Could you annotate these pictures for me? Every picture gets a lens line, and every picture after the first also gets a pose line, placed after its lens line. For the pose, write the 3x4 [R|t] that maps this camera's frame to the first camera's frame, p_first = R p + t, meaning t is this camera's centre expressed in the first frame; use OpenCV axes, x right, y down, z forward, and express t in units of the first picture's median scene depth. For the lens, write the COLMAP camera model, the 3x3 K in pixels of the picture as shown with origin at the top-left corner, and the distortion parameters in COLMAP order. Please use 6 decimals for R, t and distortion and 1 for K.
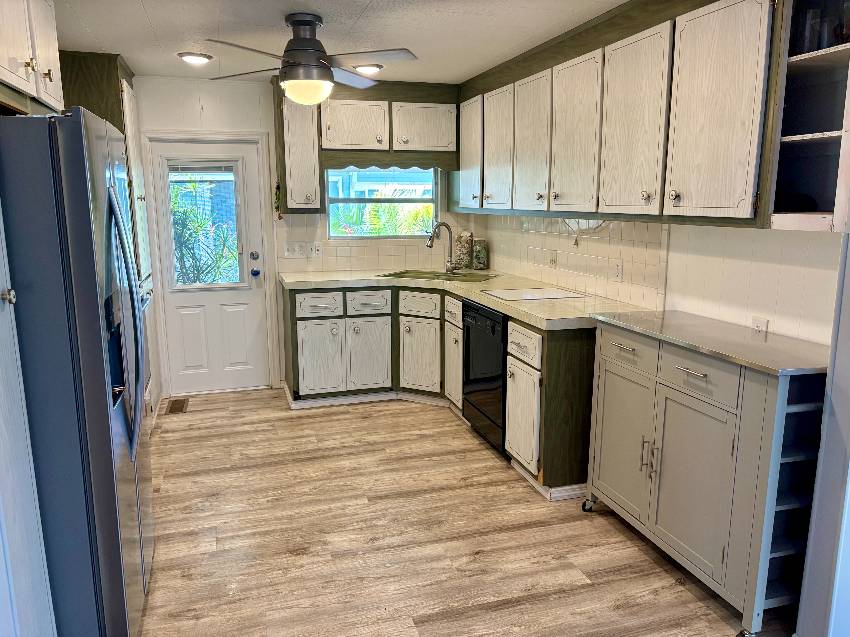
lens RADIAL K [[647.8, 0, 425.1], [0, 647.8, 319.2], [0, 0, 1]] dist [0.063407, -0.037361]
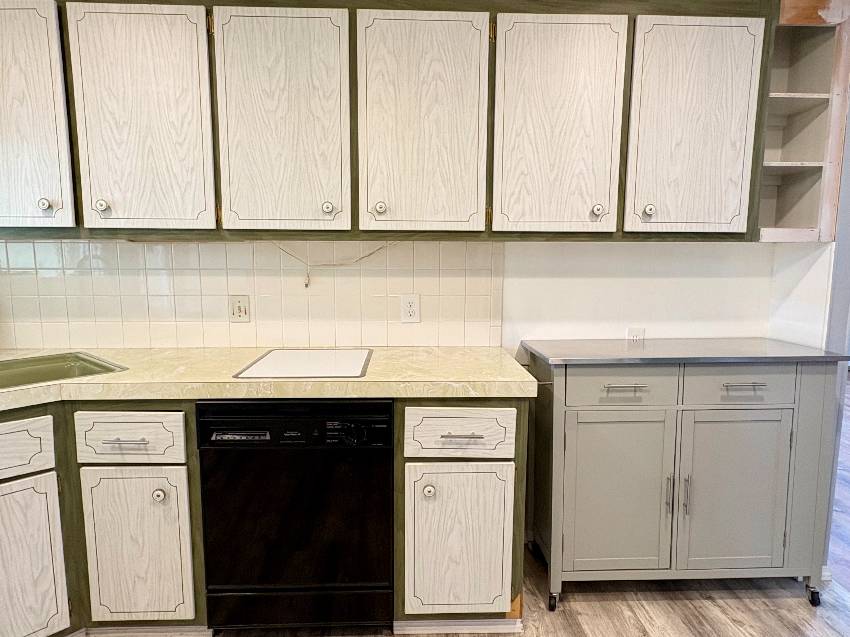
lens RADIAL K [[521.3, 0, 425.1], [0, 521.3, 318.8], [0, 0, 1]] dist [-0.001949, -0.002223]
pose [[0.262816, -0.115895, 0.957860, -0.410710], [0.172794, 0.982363, 0.071449, -0.139057], [-0.949247, 0.146734, 0.278207, 1.075625]]
